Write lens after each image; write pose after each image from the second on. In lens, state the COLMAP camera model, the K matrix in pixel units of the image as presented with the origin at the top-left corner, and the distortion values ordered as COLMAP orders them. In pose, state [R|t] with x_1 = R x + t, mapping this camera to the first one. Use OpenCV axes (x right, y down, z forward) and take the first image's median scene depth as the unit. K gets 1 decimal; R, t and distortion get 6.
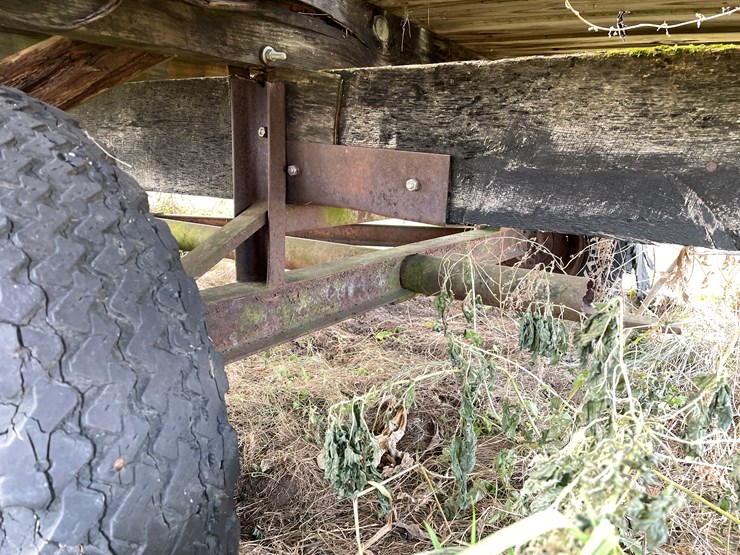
lens RADIAL K [[564.5, 0, 360.0], [0, 564.5, 277.1], [0, 0, 1]] dist [0.091670, -0.114477]
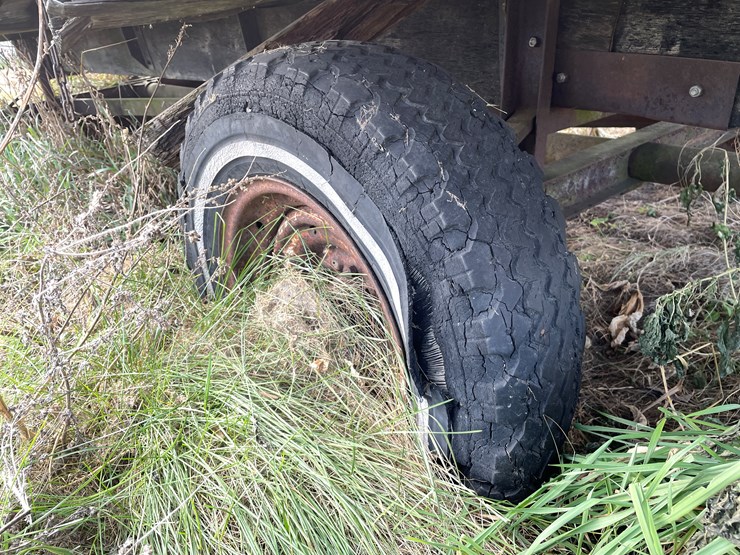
lens RADIAL K [[575.0, 0, 358.8], [0, 575.0, 275.3], [0, 0, 1]] dist [0.073081, -0.094617]
pose [[0.971374, 0.023750, -0.236365, -0.233298], [0.028002, 0.976606, 0.213208, -0.070892], [0.235899, -0.213723, 0.947984, -0.234104]]
